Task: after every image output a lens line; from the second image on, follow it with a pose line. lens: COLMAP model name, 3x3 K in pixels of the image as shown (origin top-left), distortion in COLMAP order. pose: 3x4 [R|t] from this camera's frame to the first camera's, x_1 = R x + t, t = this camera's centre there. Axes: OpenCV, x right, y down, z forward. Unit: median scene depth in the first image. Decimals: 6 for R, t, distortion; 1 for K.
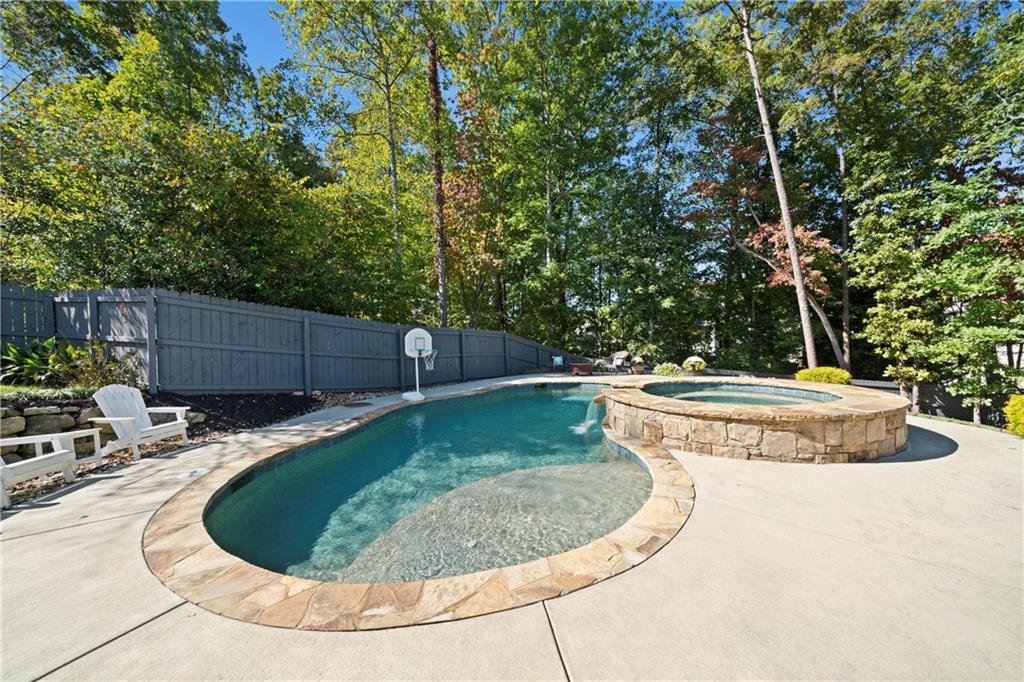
lens RADIAL K [[352.2, 0, 512.8], [0, 352.2, 345.0], [0, 0, 1]] dist [-0.007205, 0.000059]
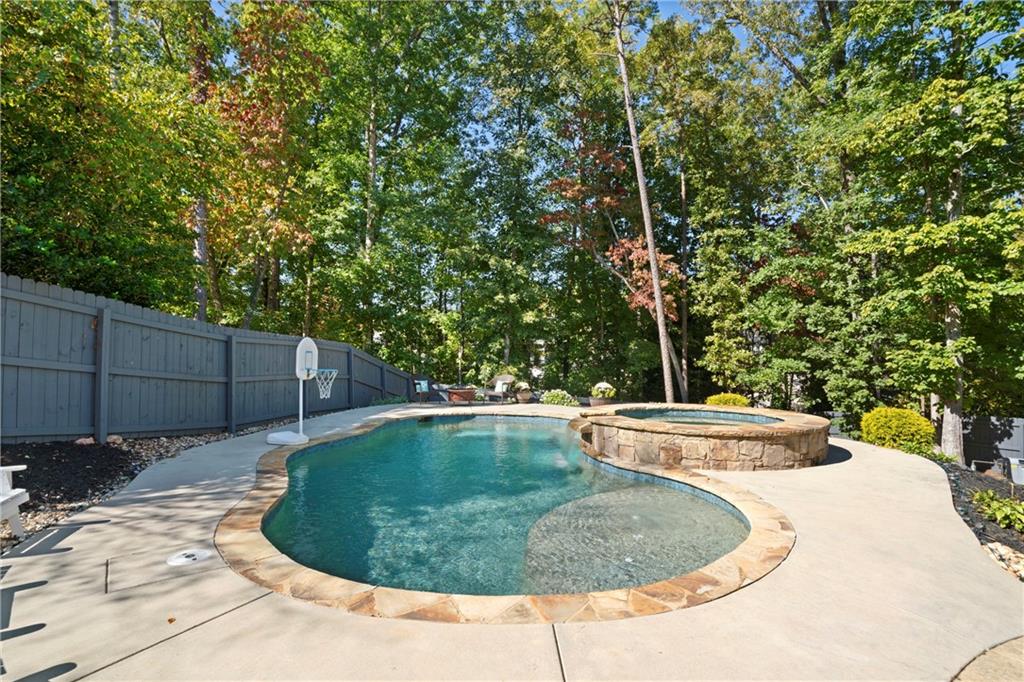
lens RADIAL K [[505.0, 0, 510.0], [0, 505.0, 346.3], [0, 0, 1]] dist [0.003768, 0.002145]
pose [[0.879737, 0.043219, 0.473491, -0.258813], [-0.026700, 0.998779, -0.041556, -0.000246], [-0.474709, 0.023916, 0.879818, -0.036147]]
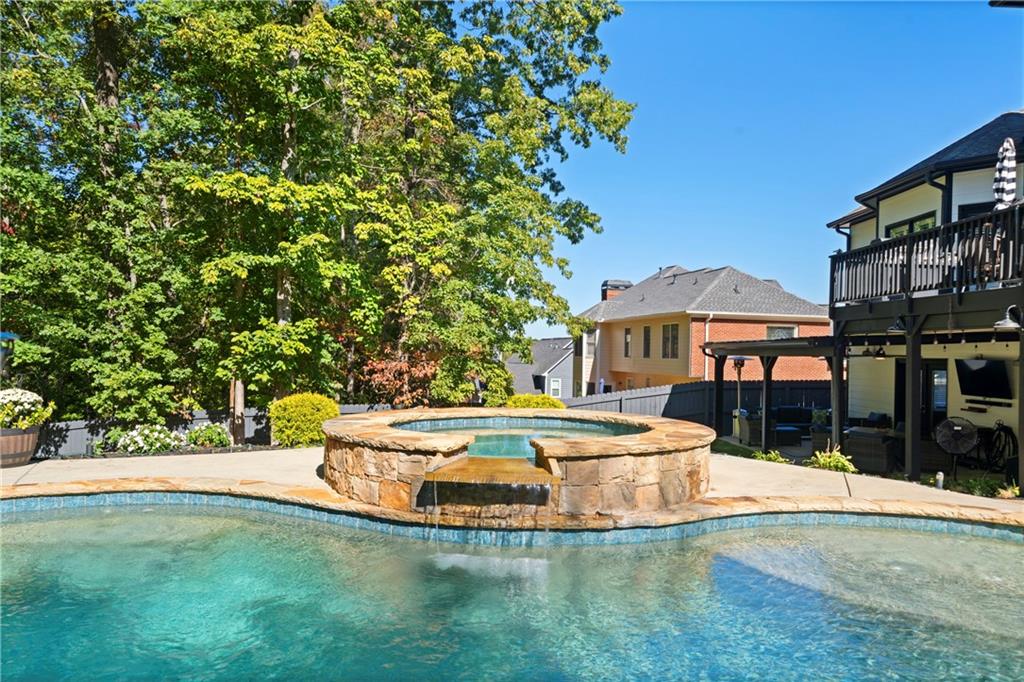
lens RADIAL K [[692.8, 0, 508.2], [0, 692.8, 345.7], [0, 0, 1]] dist [0.007545, -0.001067]
pose [[-0.337715, 0.035321, 0.940585, -0.252617], [0.003964, 0.999340, -0.036104, 0.012063], [-0.941240, -0.008465, -0.337632, 0.609095]]
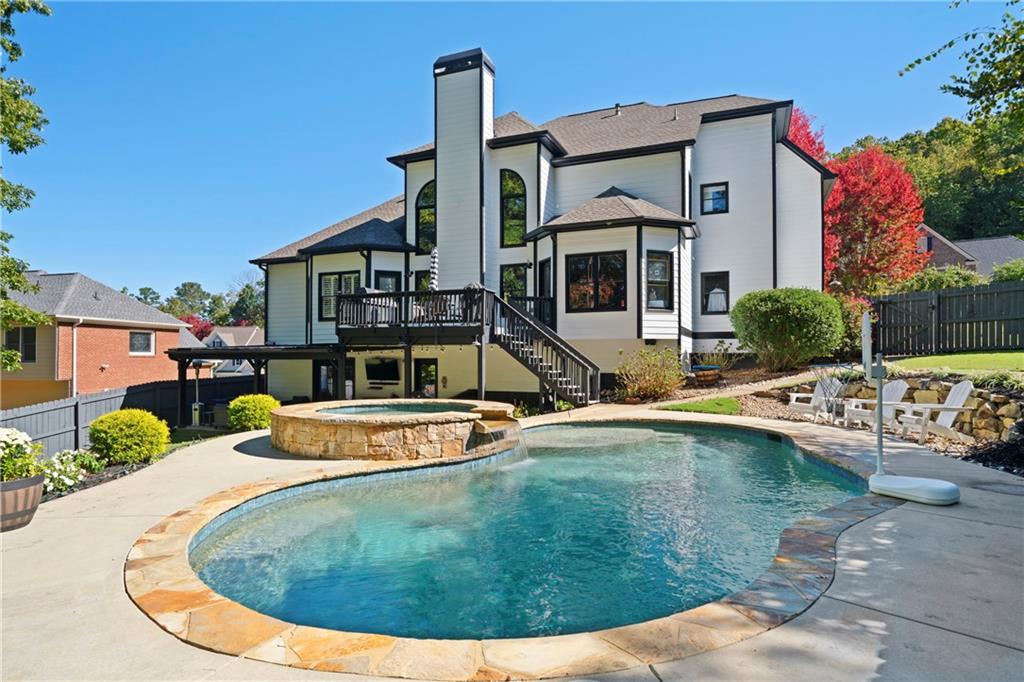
lens RADIAL K [[572.9, 0, 517.9], [0, 572.9, 348.6], [0, 0, 1]] dist [0.003319, 0.000250]
pose [[-0.996922, 0.033026, 0.071098, 0.058297], [0.032680, 0.999448, -0.006028, -0.011349], [-0.071257, -0.003686, -0.997451, 1.129600]]
